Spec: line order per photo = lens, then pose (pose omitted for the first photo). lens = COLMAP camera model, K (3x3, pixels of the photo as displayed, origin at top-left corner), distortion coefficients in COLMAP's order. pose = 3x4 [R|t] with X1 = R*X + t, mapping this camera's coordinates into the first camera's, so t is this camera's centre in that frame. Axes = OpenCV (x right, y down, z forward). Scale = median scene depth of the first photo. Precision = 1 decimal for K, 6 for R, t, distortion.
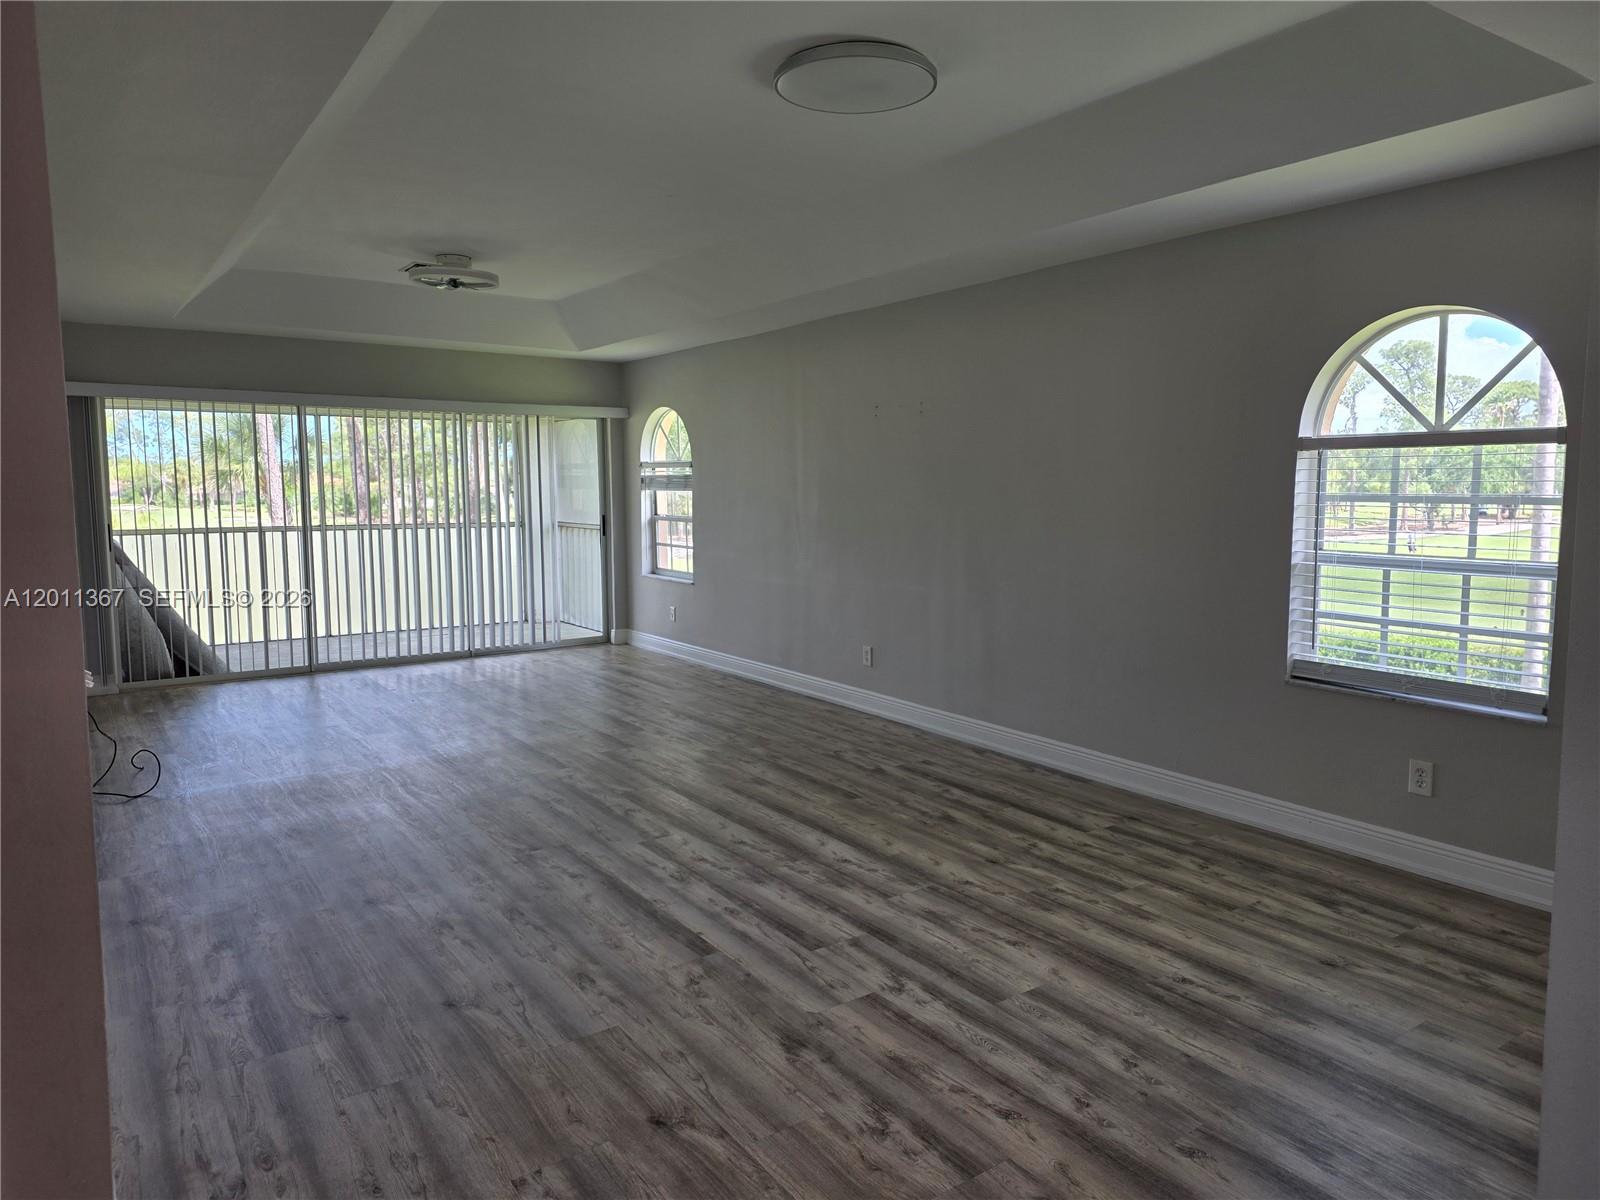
lens RADIAL K [[1074.2, 0, 807.7], [0, 1074.2, 603.6], [0, 0, 1]] dist [0.078598, -0.082685]
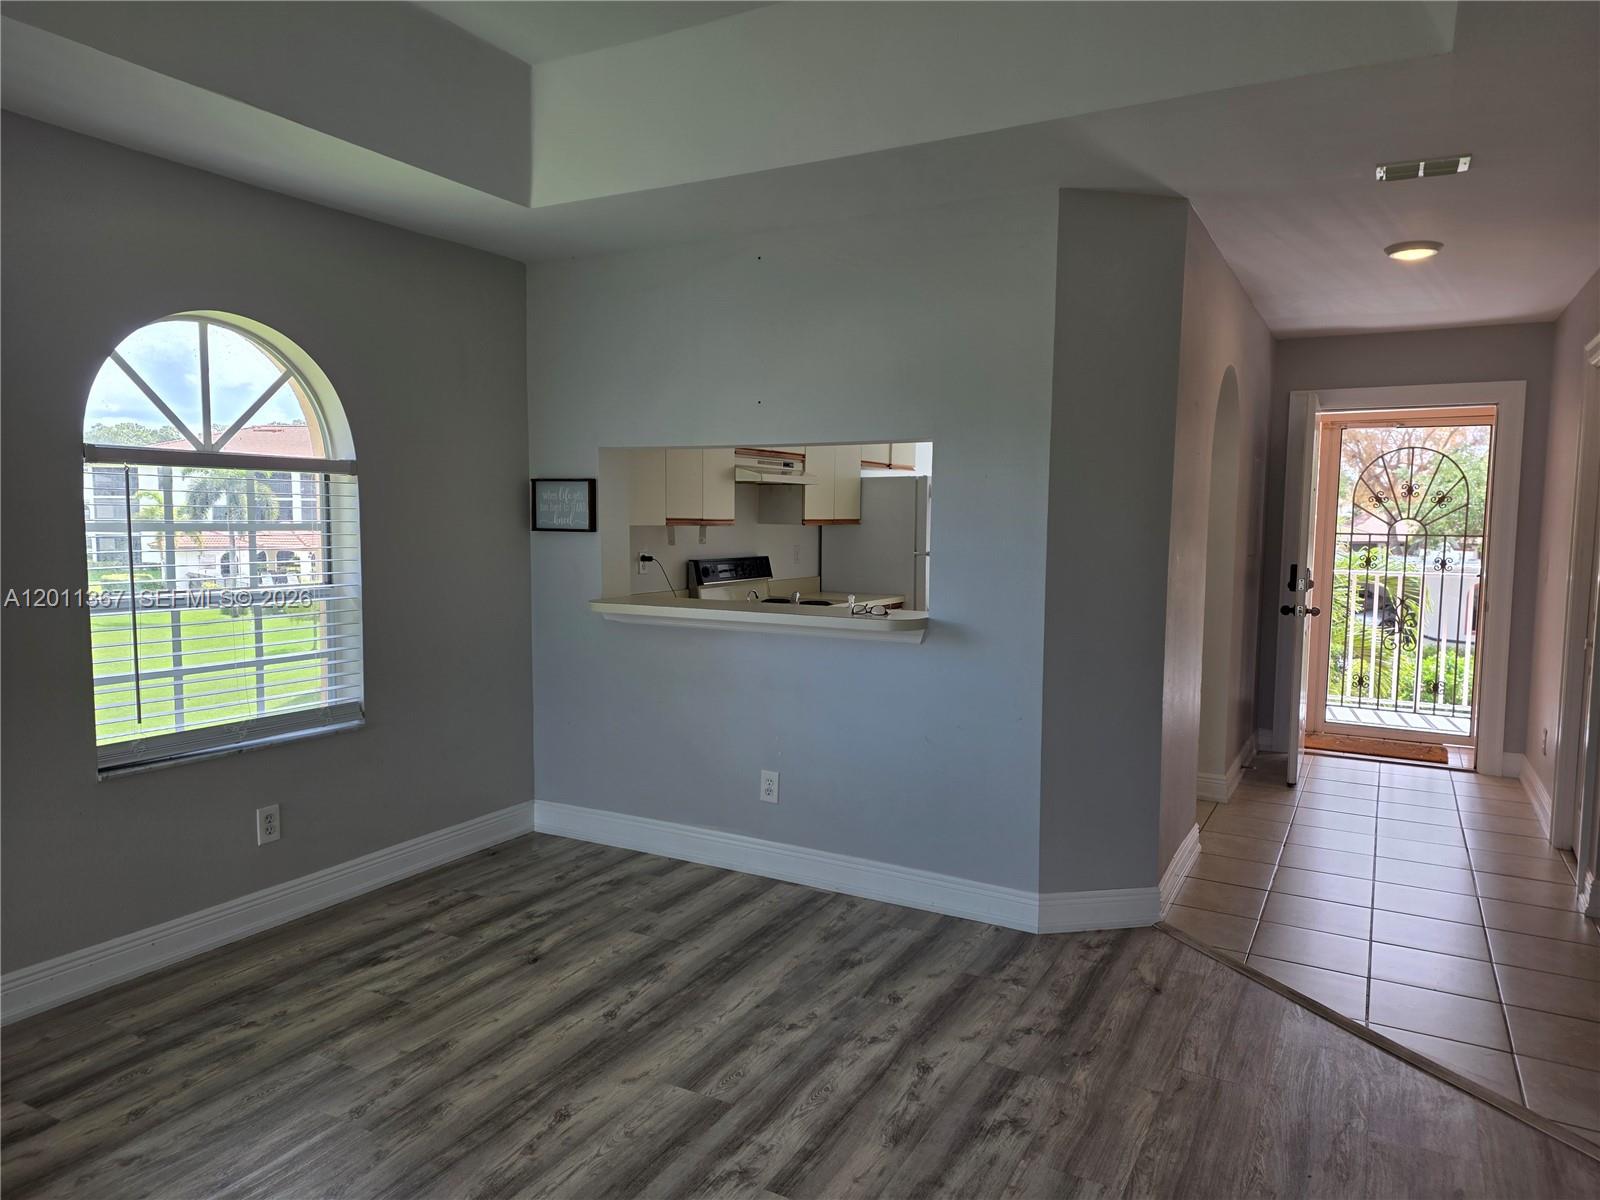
lens RADIAL K [[1074.2, 0, 807.7], [0, 1074.2, 603.6], [0, 0, 1]] dist [0.078598, -0.082685]
pose [[-0.460148, -0.073327, 0.884809, -0.521762], [0.094652, 0.986852, 0.131008, -0.118506], [-0.882782, 0.144032, -0.447158, 1.115664]]
